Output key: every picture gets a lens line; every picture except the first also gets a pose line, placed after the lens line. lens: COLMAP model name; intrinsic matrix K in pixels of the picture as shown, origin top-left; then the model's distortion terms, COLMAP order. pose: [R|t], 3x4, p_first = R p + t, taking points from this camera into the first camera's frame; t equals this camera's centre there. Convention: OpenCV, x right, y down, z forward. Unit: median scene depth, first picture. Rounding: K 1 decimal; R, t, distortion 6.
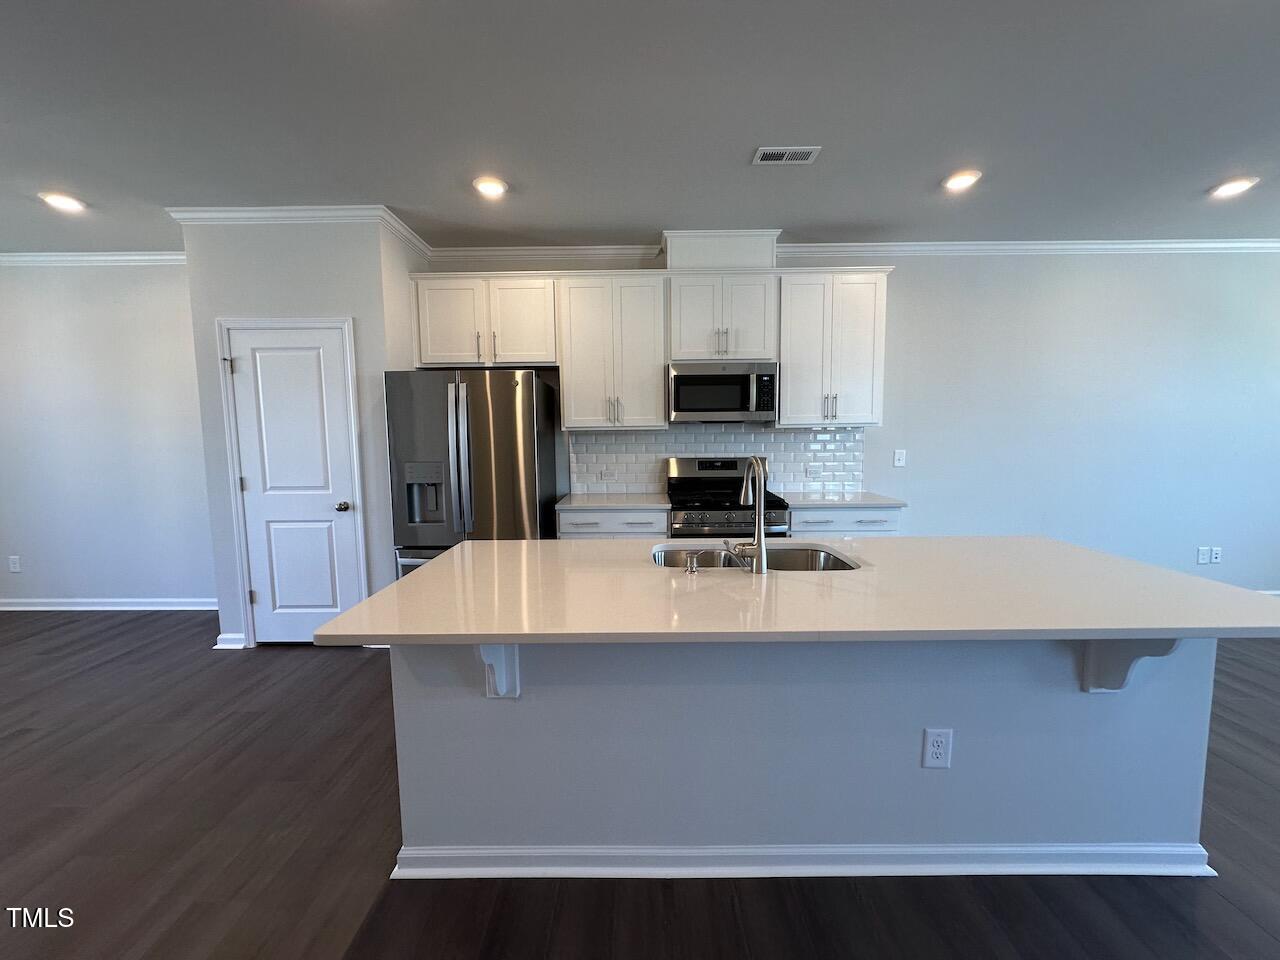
lens RADIAL K [[510.0, 0, 640.0], [0, 510.0, 480.0], [0, 0, 1]] dist [-0.001733, -0.000101]
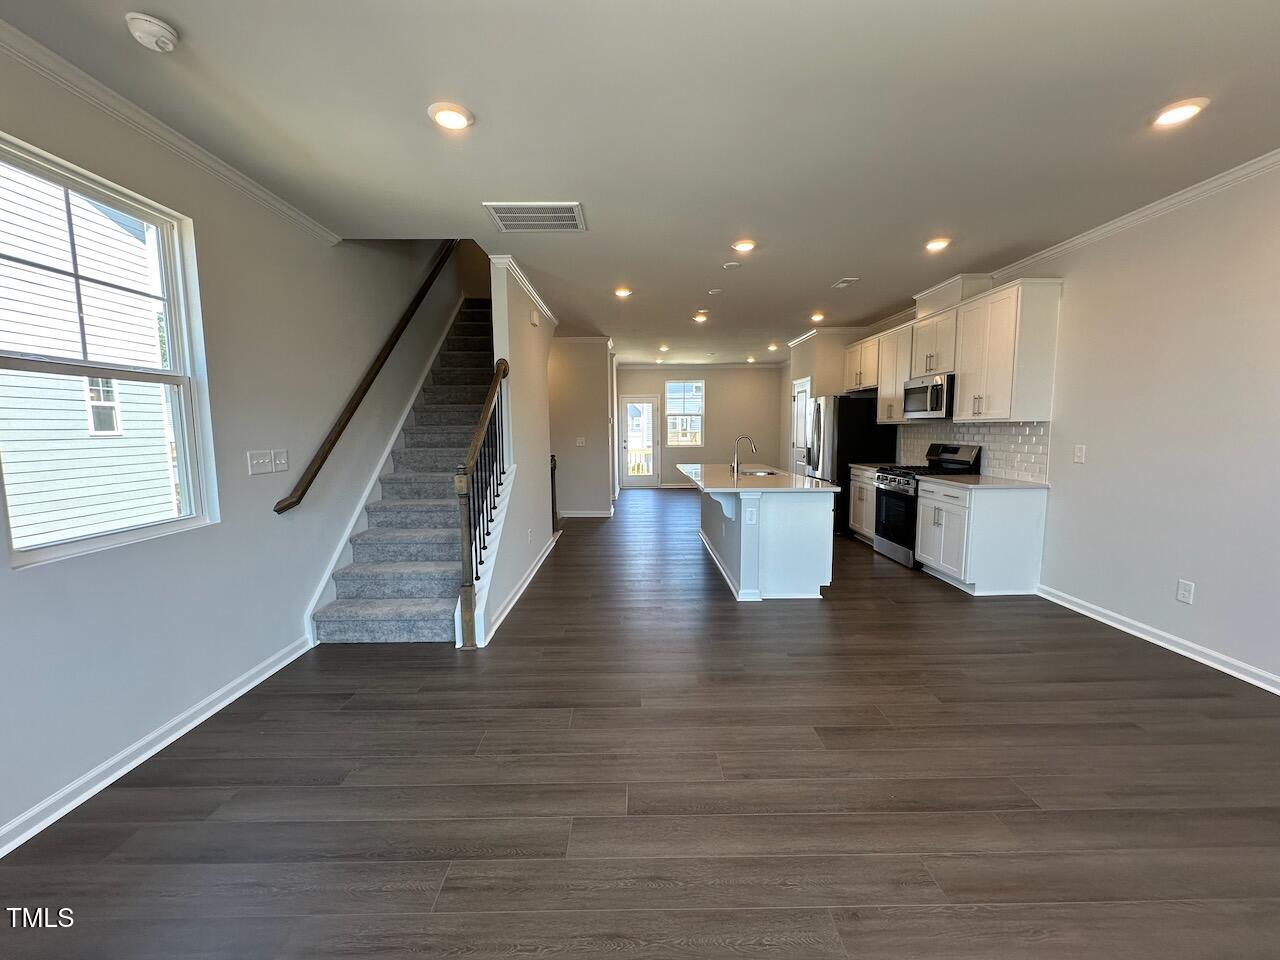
lens RADIAL K [[510.0, 0, 640.0], [0, 510.0, 480.0], [0, 0, 1]] dist [-0.001733, -0.000101]
pose [[0.026956, 0.113175, -0.993209, 1.588011], [-0.089915, 0.989817, 0.110348, -0.027903], [0.995585, 0.086330, 0.036858, 0.154963]]
